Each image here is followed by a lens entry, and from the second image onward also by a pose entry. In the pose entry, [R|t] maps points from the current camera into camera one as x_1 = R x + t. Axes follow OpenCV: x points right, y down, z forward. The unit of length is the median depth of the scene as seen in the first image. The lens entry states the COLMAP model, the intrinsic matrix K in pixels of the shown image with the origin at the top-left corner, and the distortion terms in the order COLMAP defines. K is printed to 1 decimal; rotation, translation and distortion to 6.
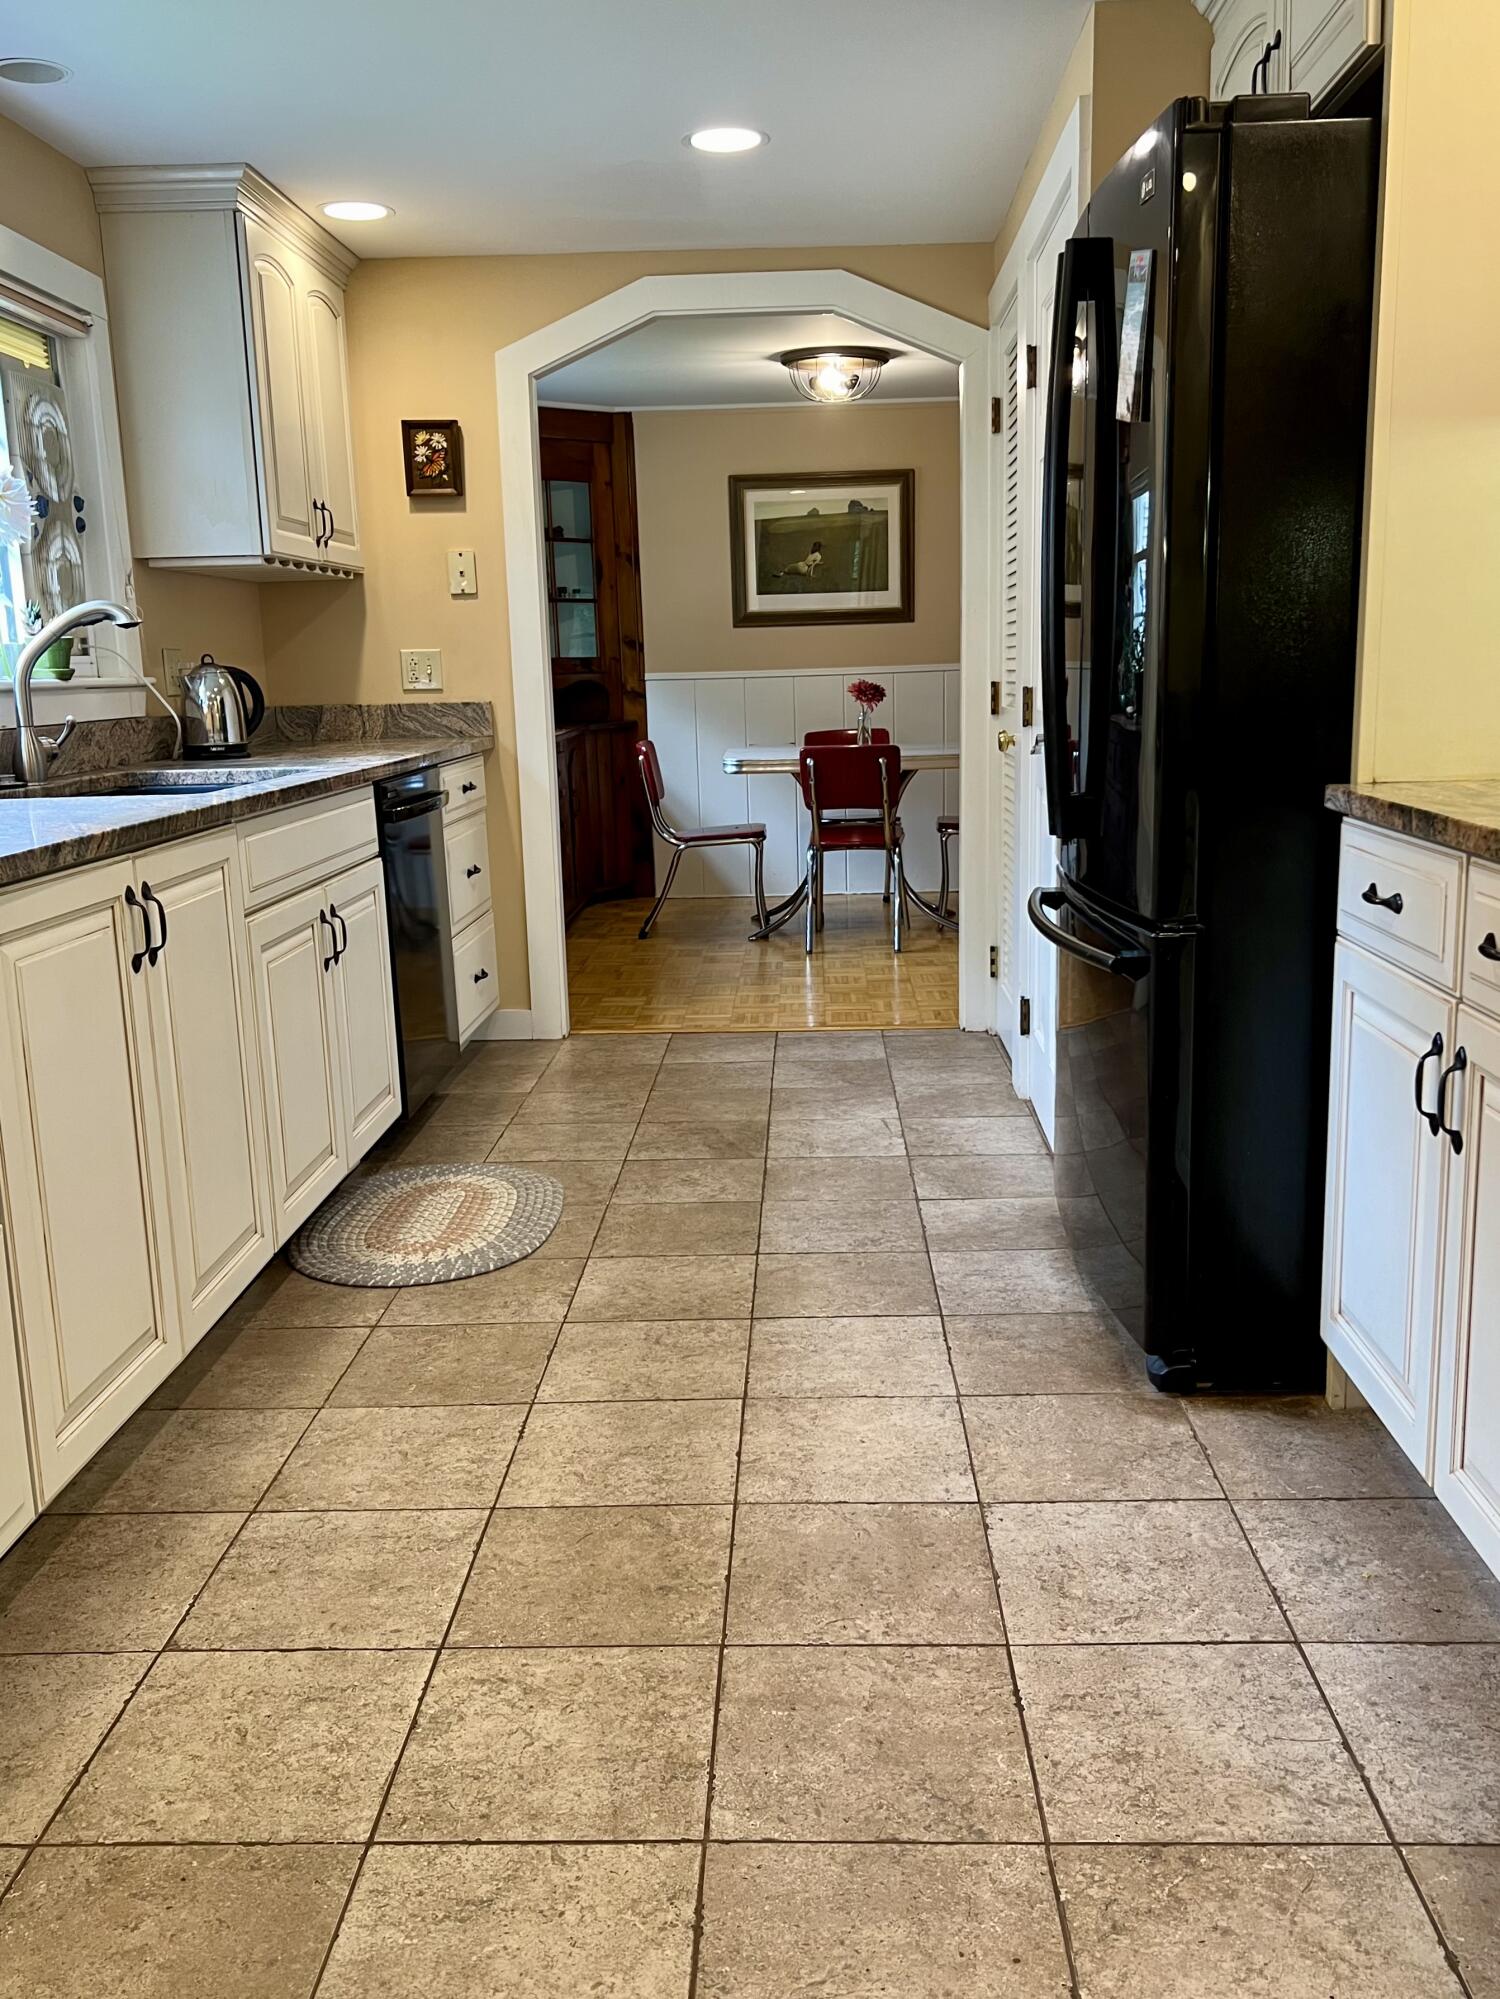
lens RADIAL K [[1671.9, 0, 752.2], [0, 1671.9, 999.0], [0, 0, 1]] dist [0.002215, -0.000100]
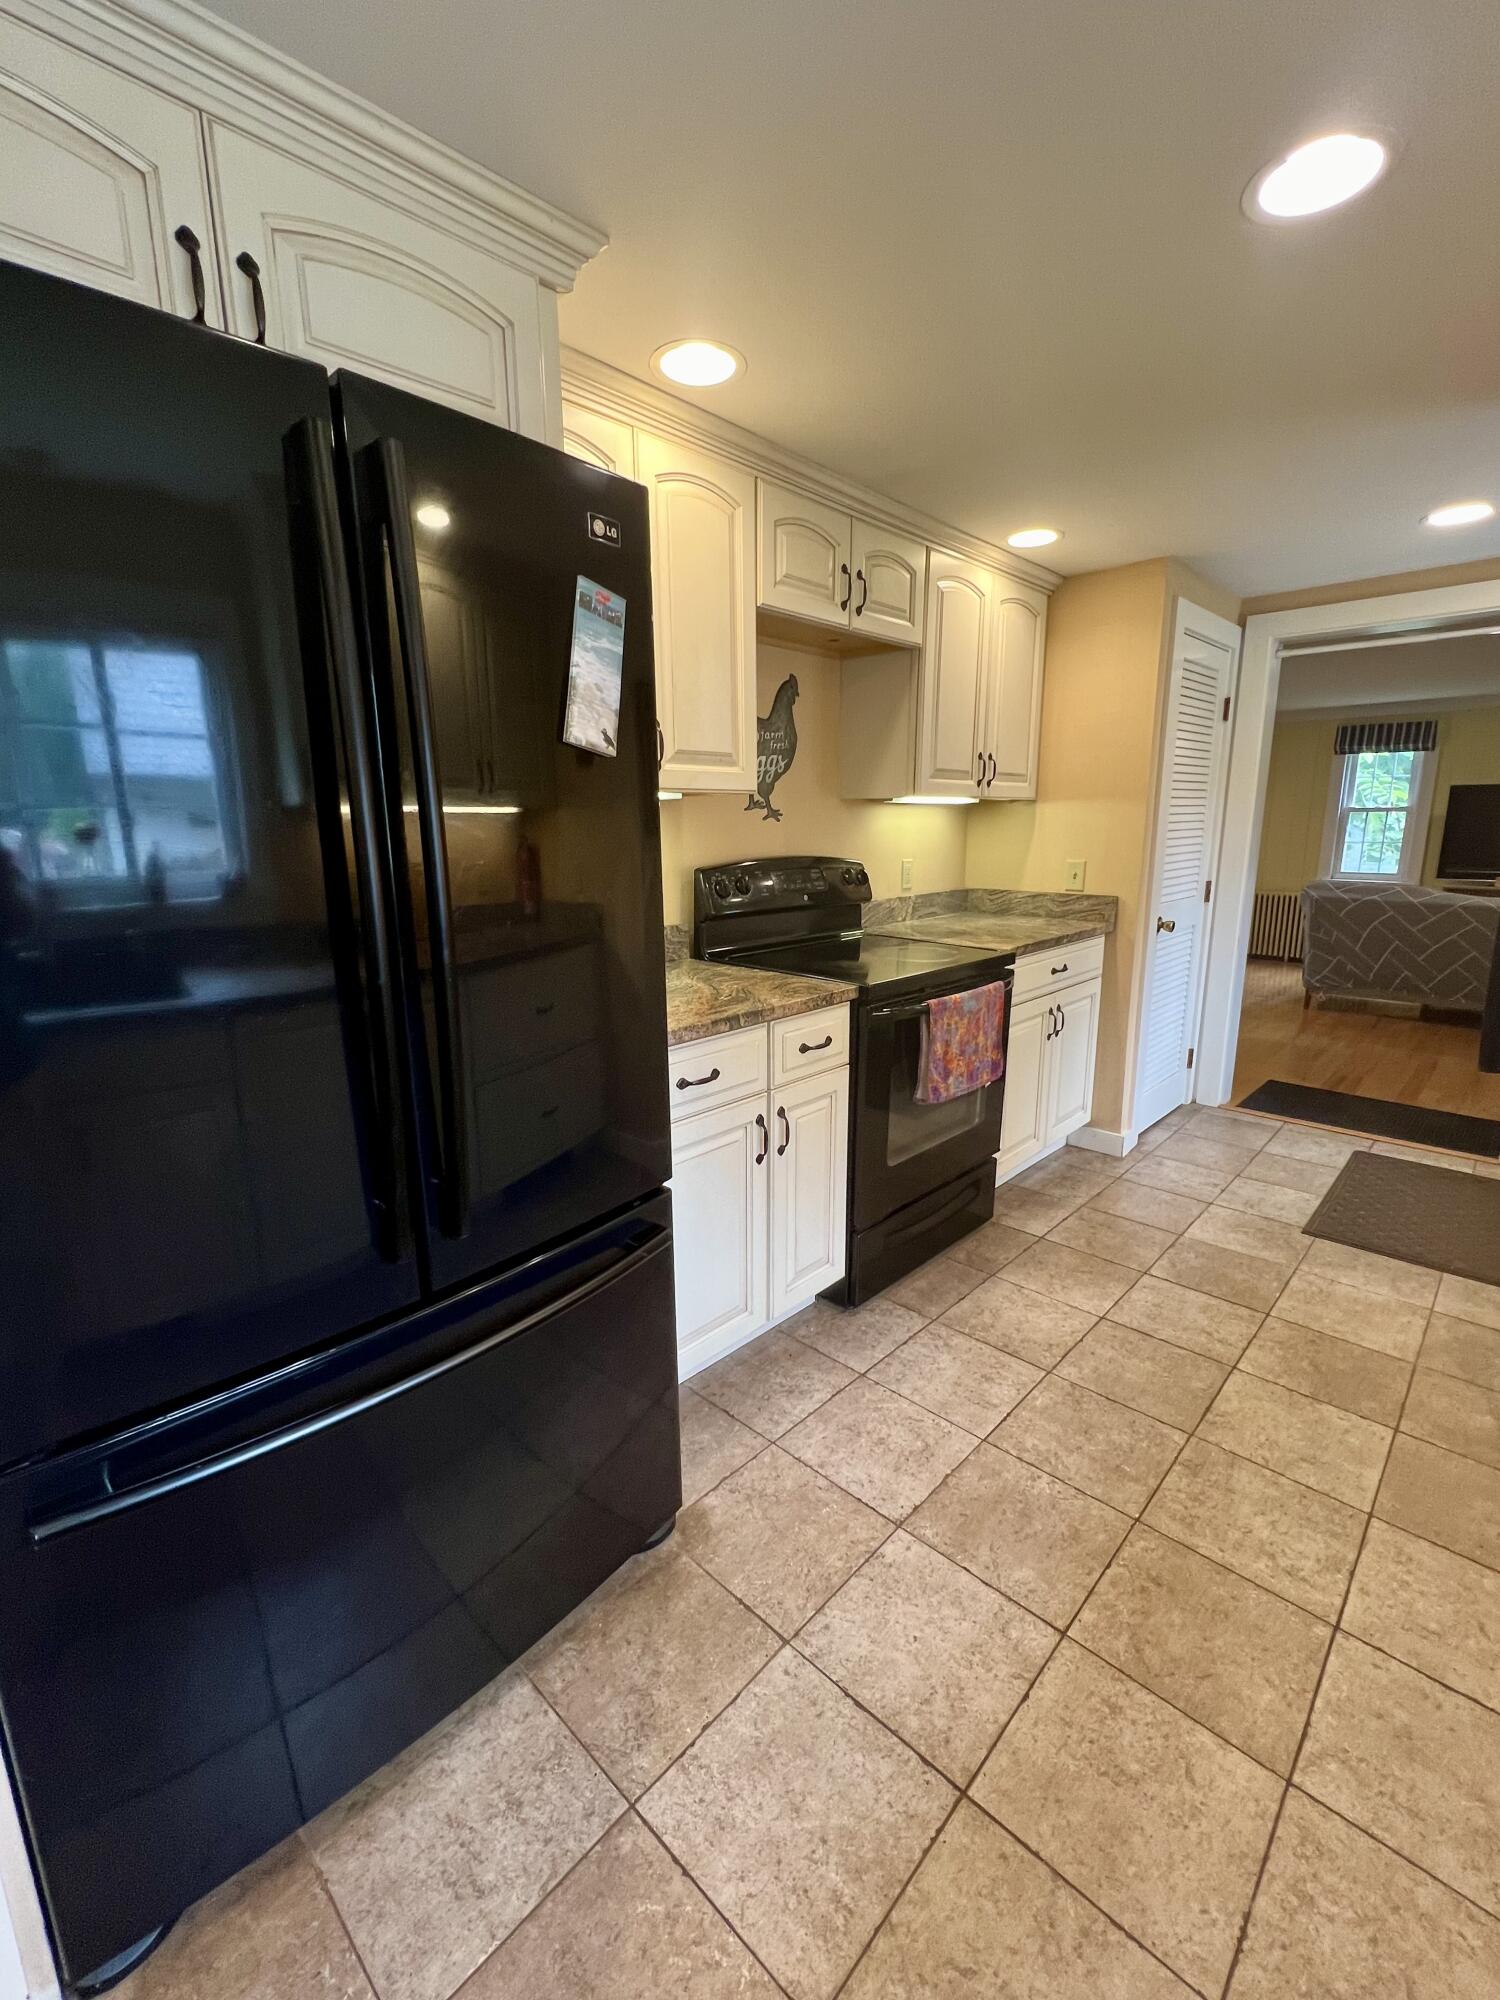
lens RADIAL K [[896.9, 0, 749.9], [0, 896.9, 1011.2], [0, 0, 1]] dist [0.000324, -0.000776]
pose [[-0.760115, -0.111009, 0.640236, -0.224228], [0.150879, 0.928217, 0.340072, -0.416315], [-0.632029, 0.355092, -0.688803, 1.568240]]
